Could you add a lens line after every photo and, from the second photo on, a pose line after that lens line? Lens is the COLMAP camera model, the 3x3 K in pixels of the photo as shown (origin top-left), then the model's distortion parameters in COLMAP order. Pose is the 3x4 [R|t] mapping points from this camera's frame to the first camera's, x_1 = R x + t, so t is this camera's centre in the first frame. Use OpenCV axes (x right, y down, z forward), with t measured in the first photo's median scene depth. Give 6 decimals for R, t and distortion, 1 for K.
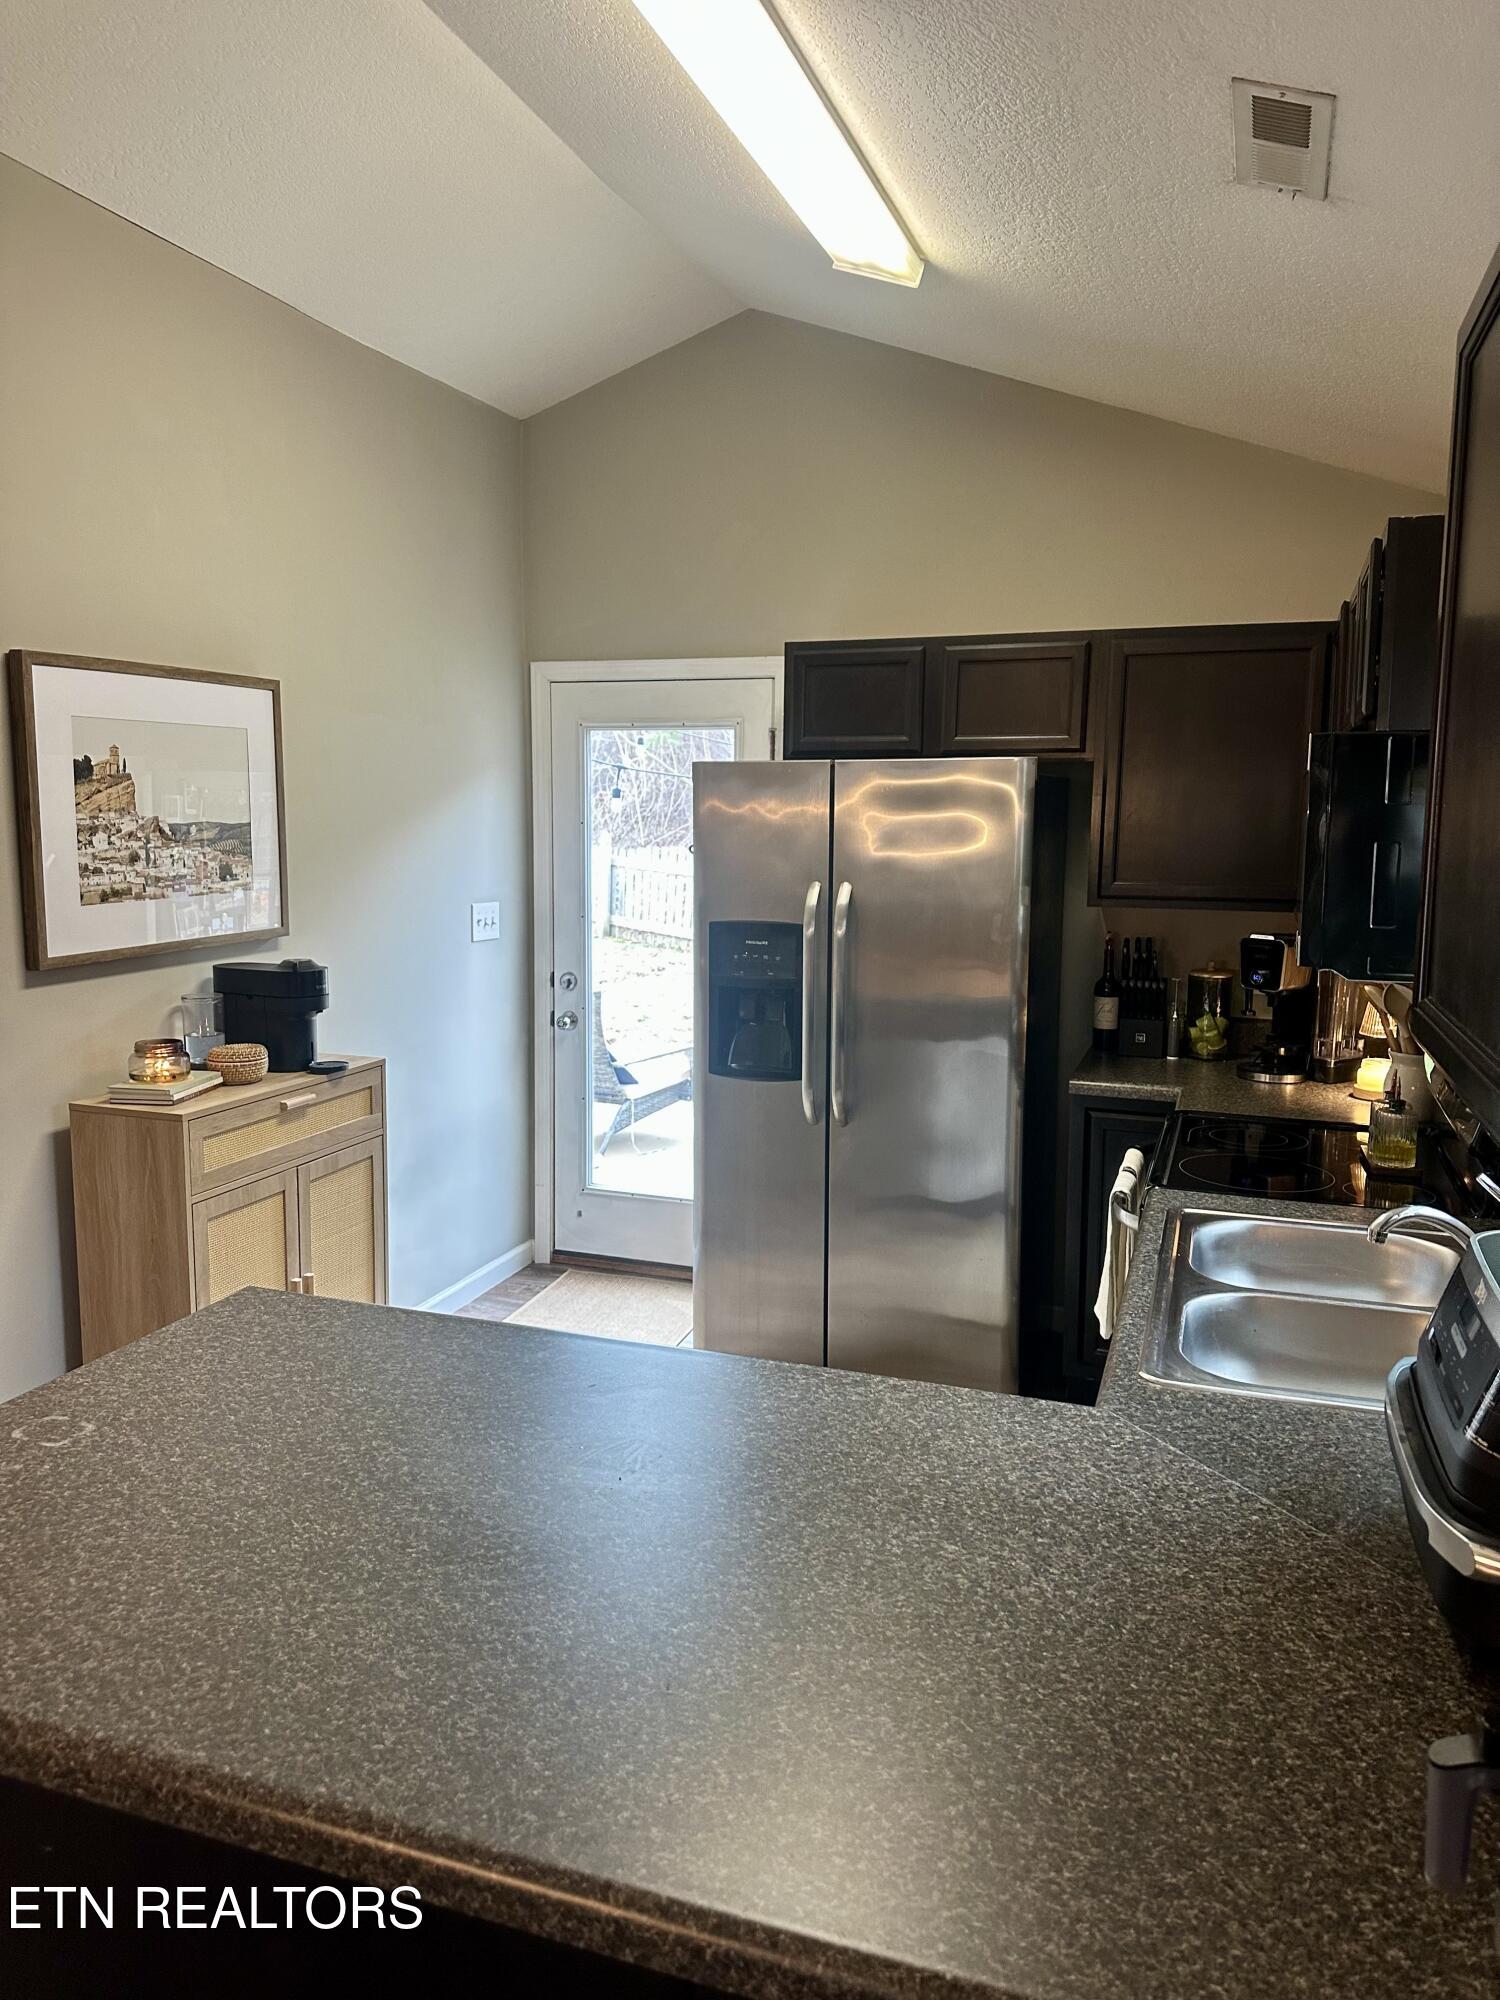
lens RADIAL K [[1378.3, 0, 727.0], [0, 1378.3, 1000.3], [0, 0, 1]] dist [0.109424, -0.148418]
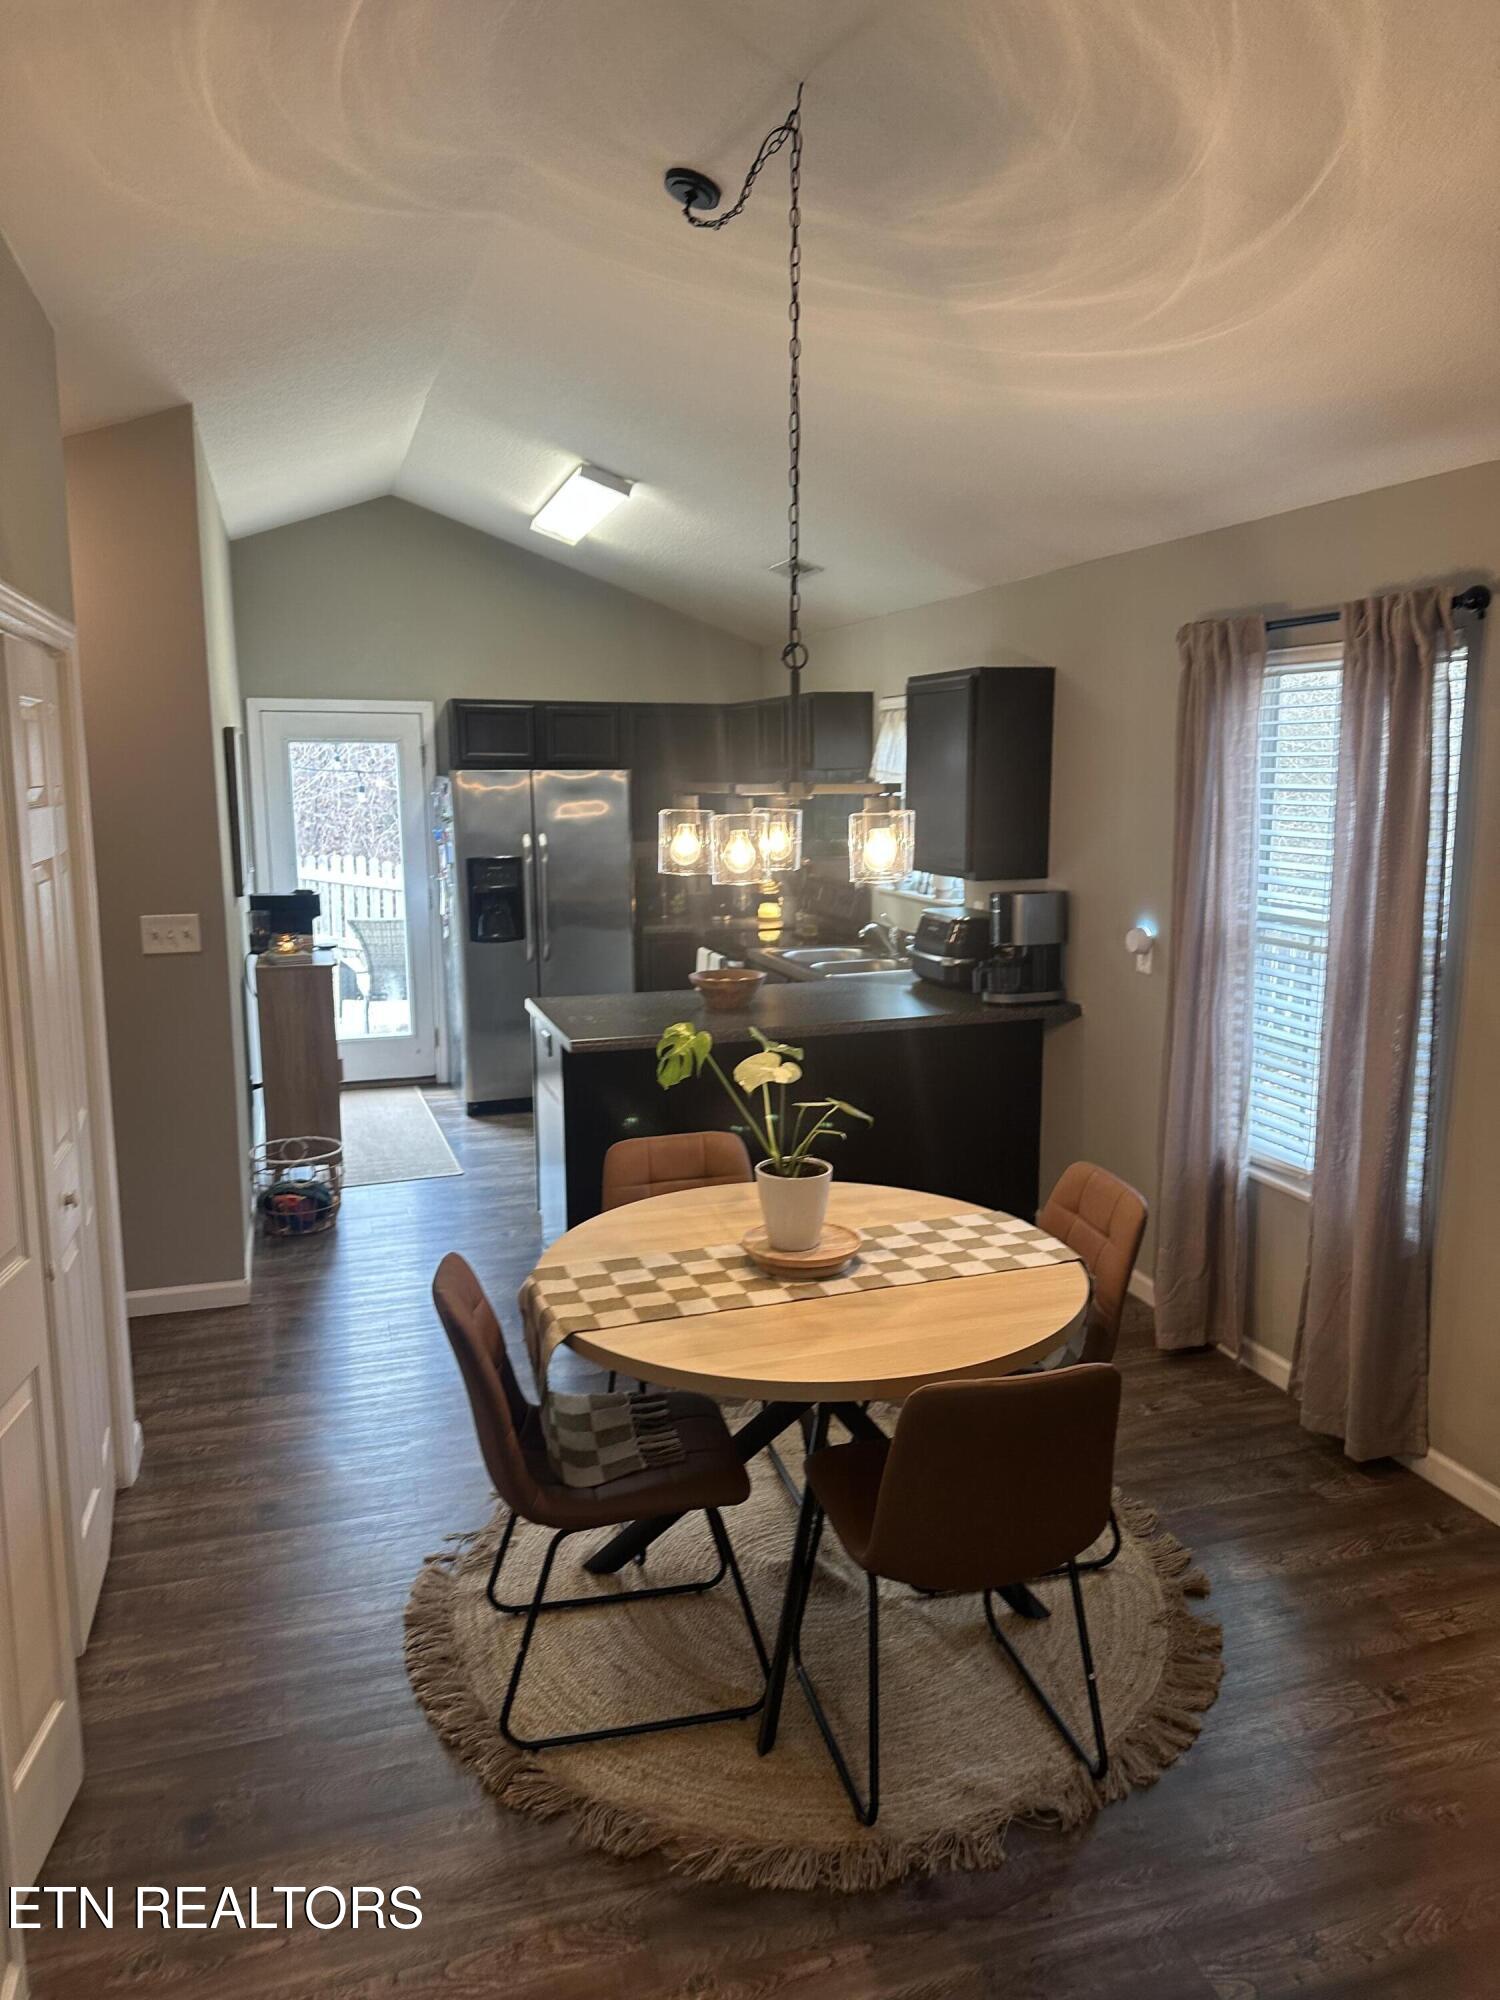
lens RADIAL K [[1387.4, 0, 745.5], [0, 1387.4, 948.0], [0, 0, 1]] dist [0.075286, -0.172068]
pose [[0.789190, -0.092984, 0.607070, -1.022870], [0.094530, 0.995084, 0.029526, 0.050557], [-0.606831, 0.034084, 0.794100, -0.818434]]
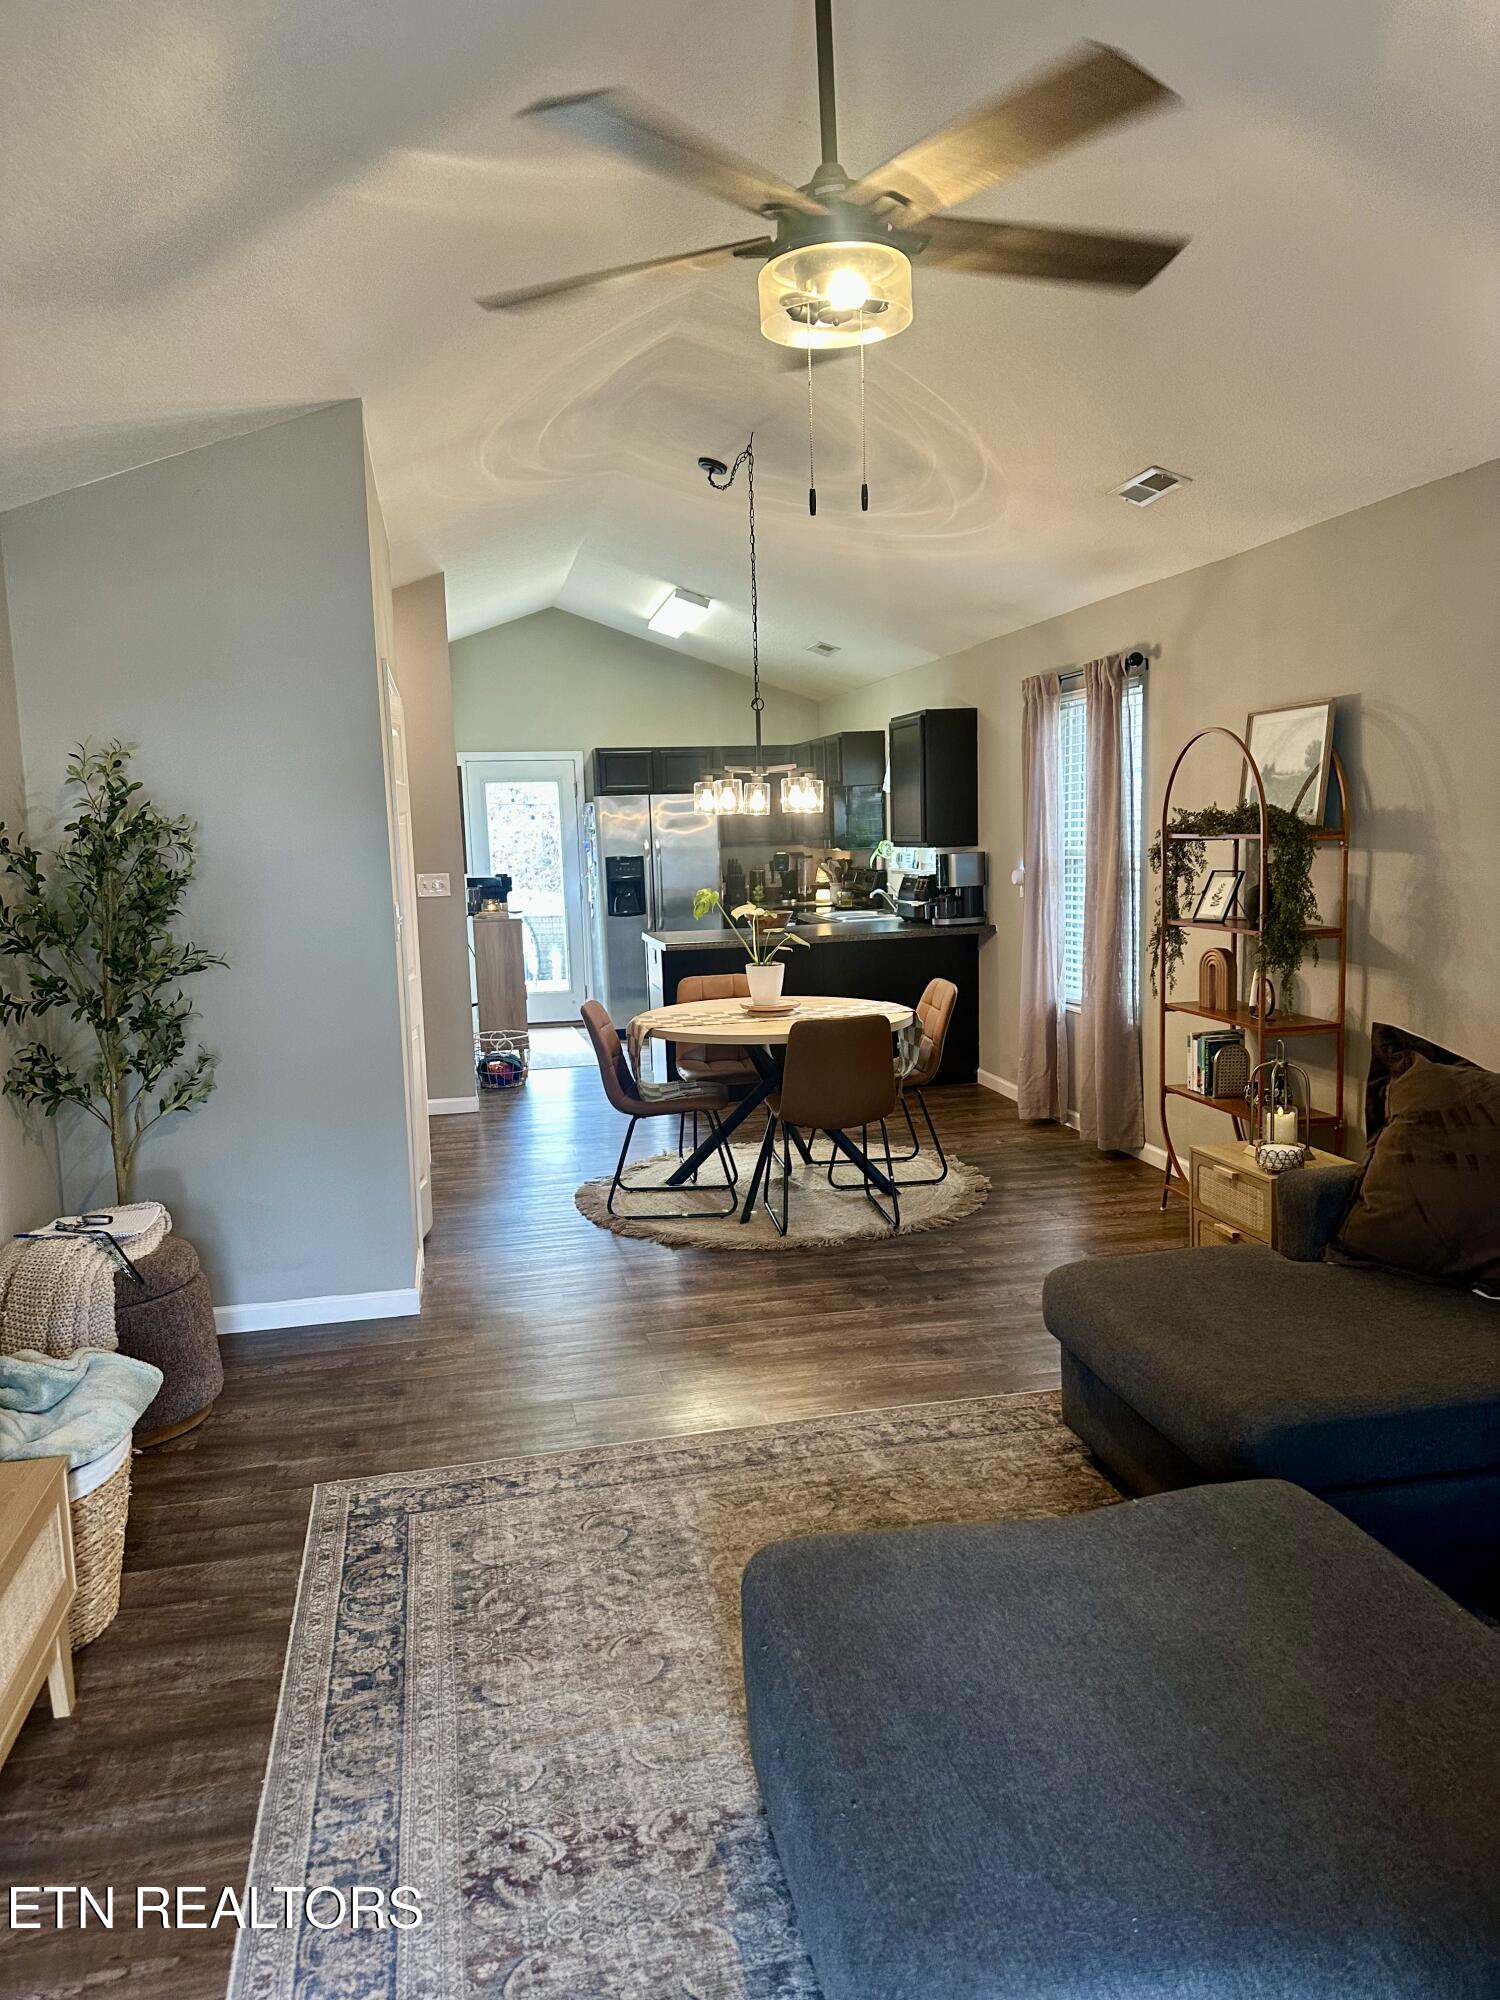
lens RADIAL K [[1369.6, 0, 712.1], [0, 1369.6, 987.9], [0, 0, 1]] dist [0.076592, -0.161637]
pose [[0.858011, -0.096514, 0.504483, -1.423809], [0.108938, 0.994037, 0.004893, 0.240971], [-0.501947, 0.050759, 0.863408, -1.622696]]
